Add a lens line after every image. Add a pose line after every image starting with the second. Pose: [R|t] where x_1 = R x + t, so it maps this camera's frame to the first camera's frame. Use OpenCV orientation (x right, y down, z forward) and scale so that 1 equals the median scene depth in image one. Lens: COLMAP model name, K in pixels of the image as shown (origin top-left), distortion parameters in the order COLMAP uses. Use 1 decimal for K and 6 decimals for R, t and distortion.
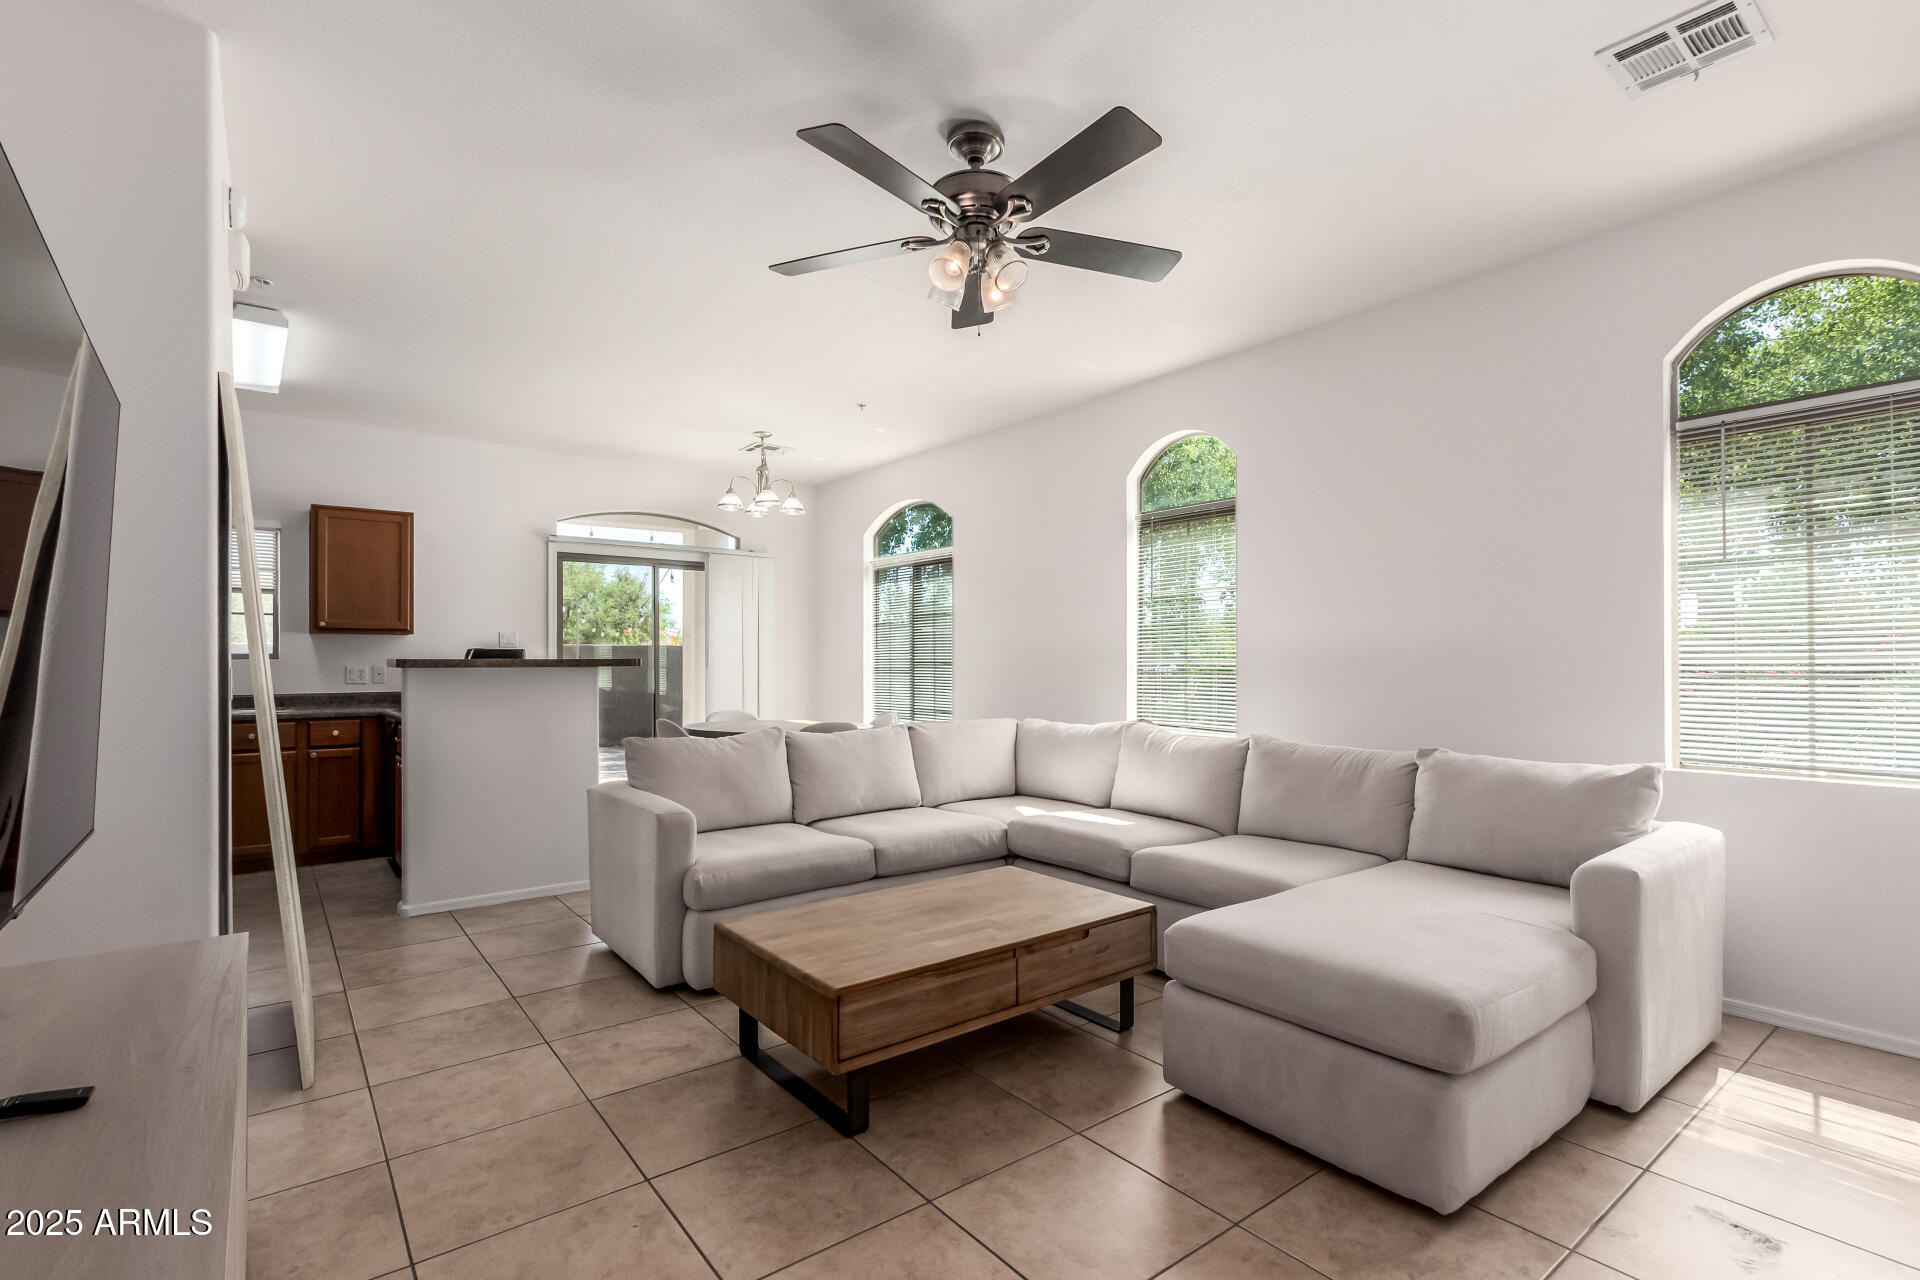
lens RADIAL K [[885.1, 0, 961.2], [0, 885.1, 682.1], [0, 0, 1]] dist [0.000956, 0.000170]
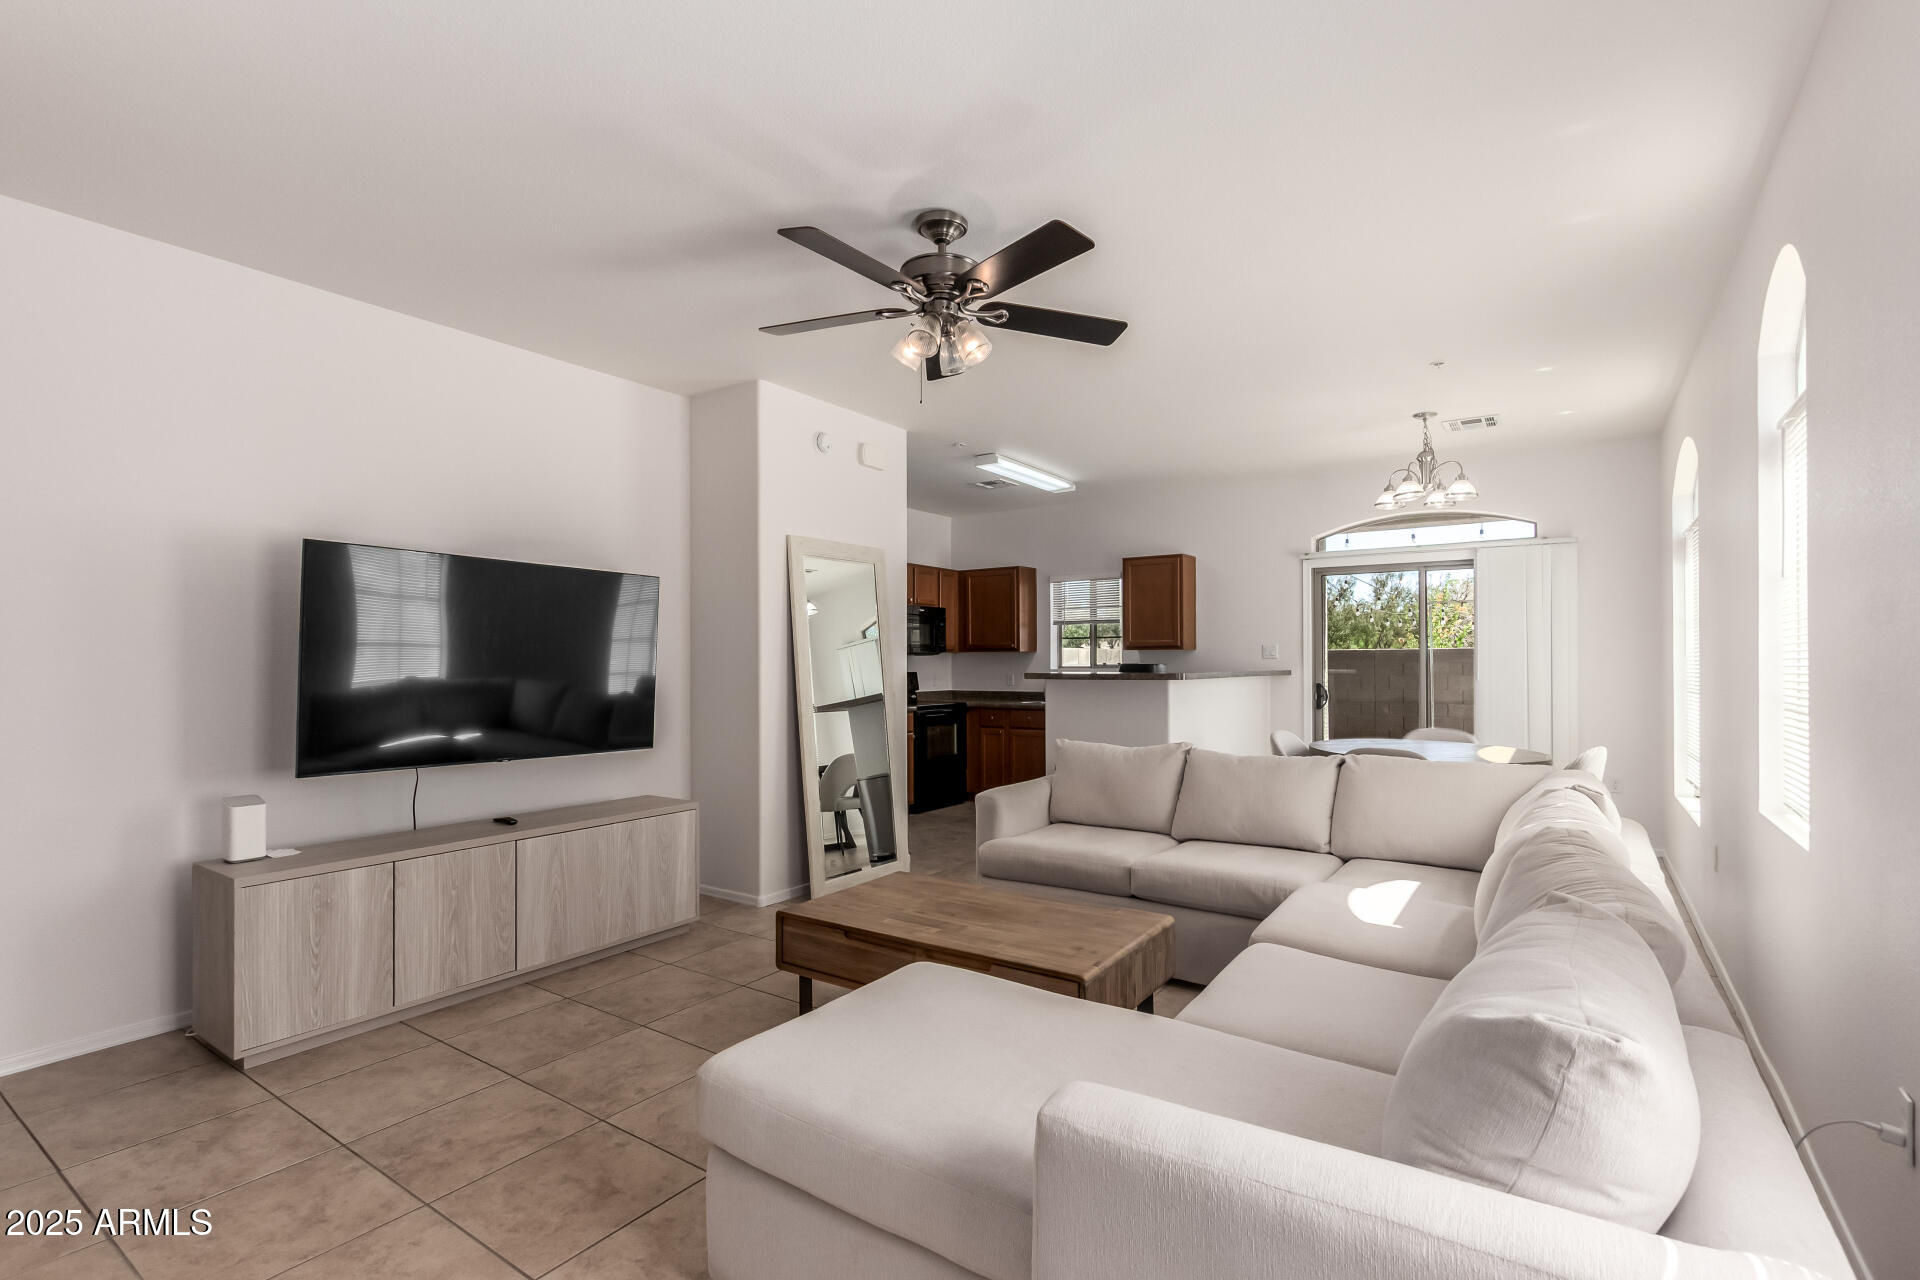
lens RADIAL K [[898.6, 0, 960.0], [0, 898.6, 640.0], [0, 0, 1]] dist [-0.001176, -0.000046]
pose [[0.312646, -0.020491, -0.949649, 0.574426], [-0.016296, 0.999504, -0.026931, -0.030853], [0.949730, 0.023895, 0.312157, 0.329431]]
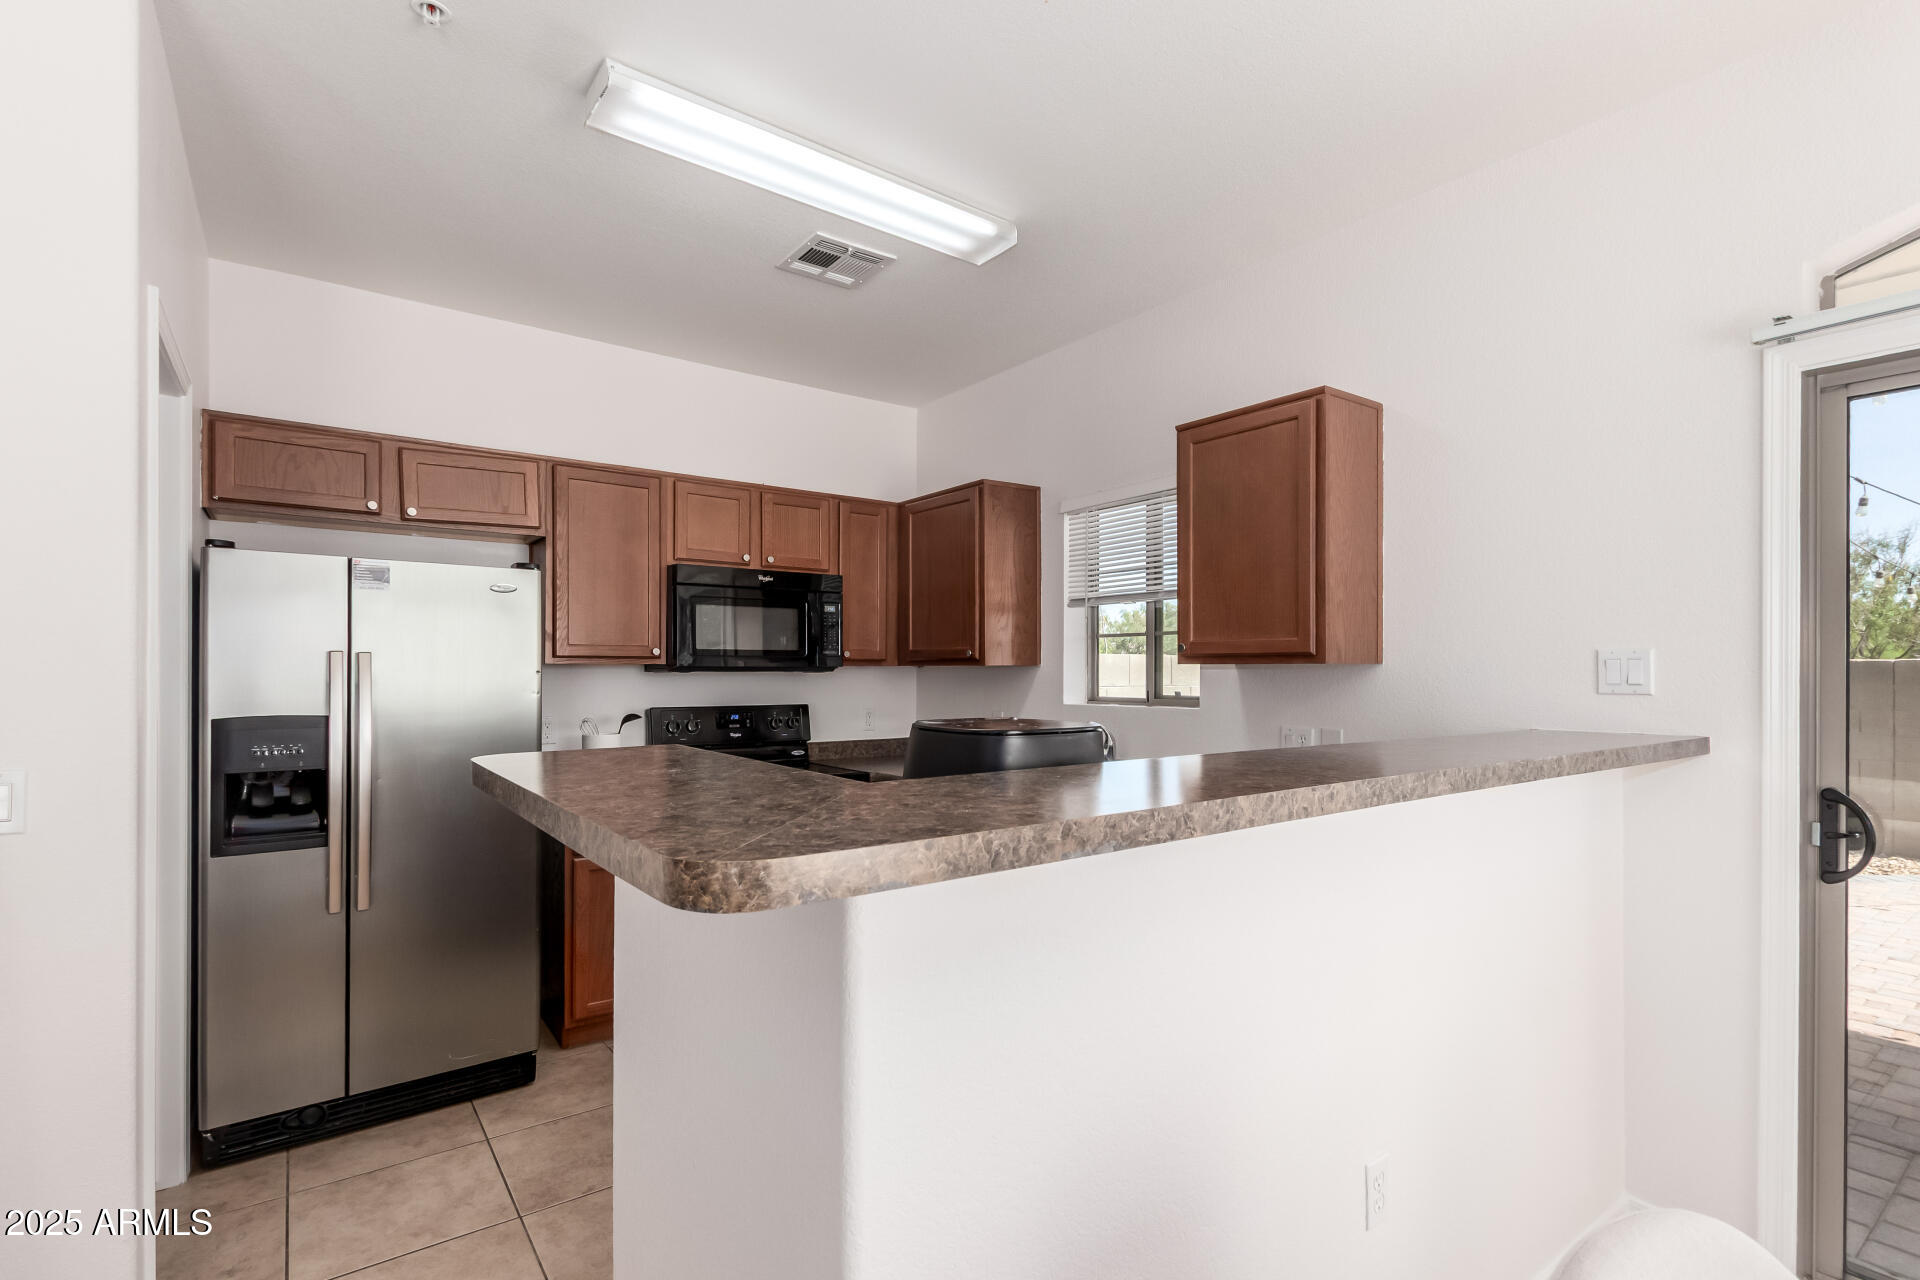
lens RADIAL K [[880.4, 0, 968.7], [0, 880.4, 664.6], [0, 0, 1]] dist [-0.000097, -0.000096]
pose [[-0.018556, -0.001478, -0.999827, -0.203617], [-0.021978, 0.999758, -0.001070, -0.055030], [0.999586, 0.021954, -0.018584, 0.940890]]
